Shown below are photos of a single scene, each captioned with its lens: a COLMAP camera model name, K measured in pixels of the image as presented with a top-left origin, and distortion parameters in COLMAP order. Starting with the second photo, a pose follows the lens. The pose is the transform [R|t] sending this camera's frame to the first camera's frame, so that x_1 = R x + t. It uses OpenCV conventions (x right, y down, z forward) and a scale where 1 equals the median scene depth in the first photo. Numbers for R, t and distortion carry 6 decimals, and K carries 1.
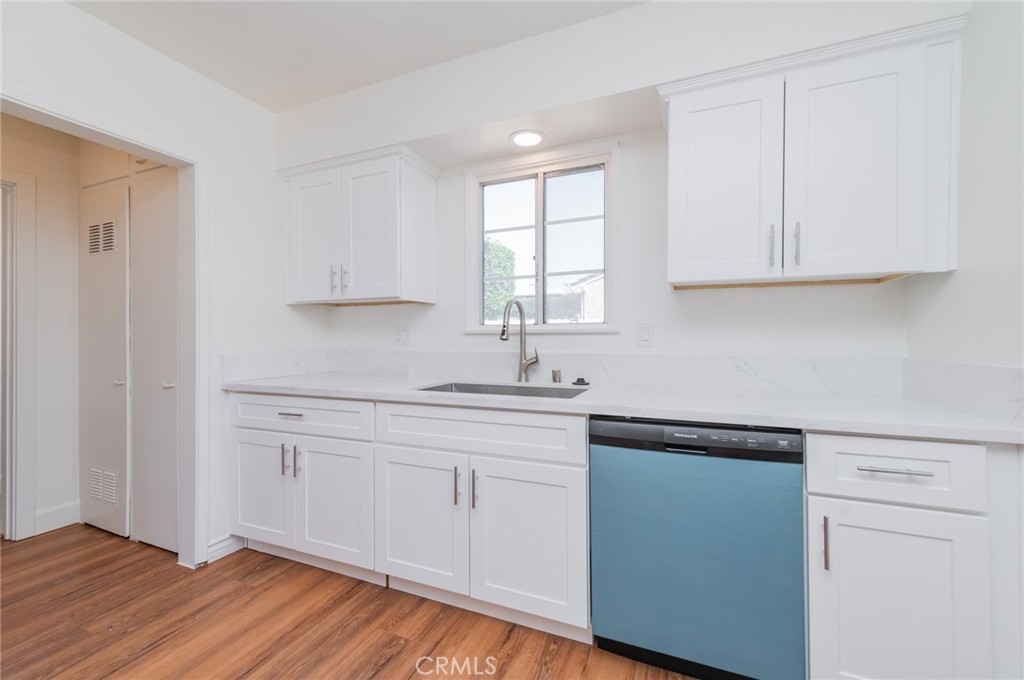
lens RADIAL K [[407.7, 0, 512.0], [0, 407.7, 340.0], [0, 0, 1]] dist [0.012591, -0.000048]
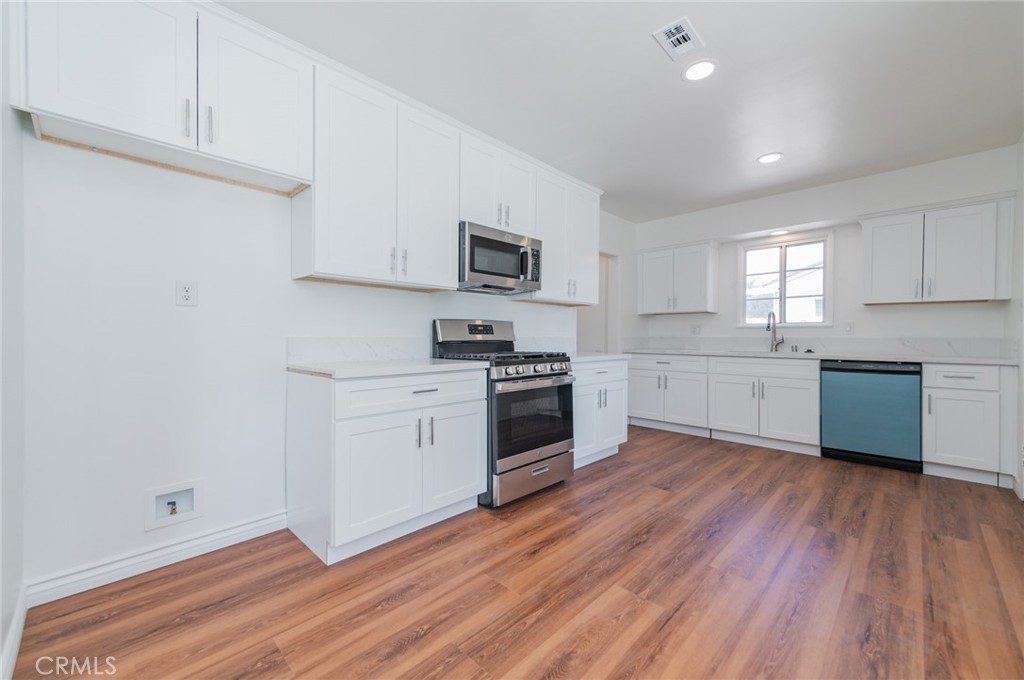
lens RADIAL K [[406.3, 0, 532.2], [0, 406.3, 340.6], [0, 0, 1]] dist [0.012749, -0.000263]
pose [[0.941956, 0.008800, -0.335622, -0.509534], [-0.007292, 0.999957, 0.005754, 0.053702], [0.335658, -0.002973, 0.941979, -1.562454]]
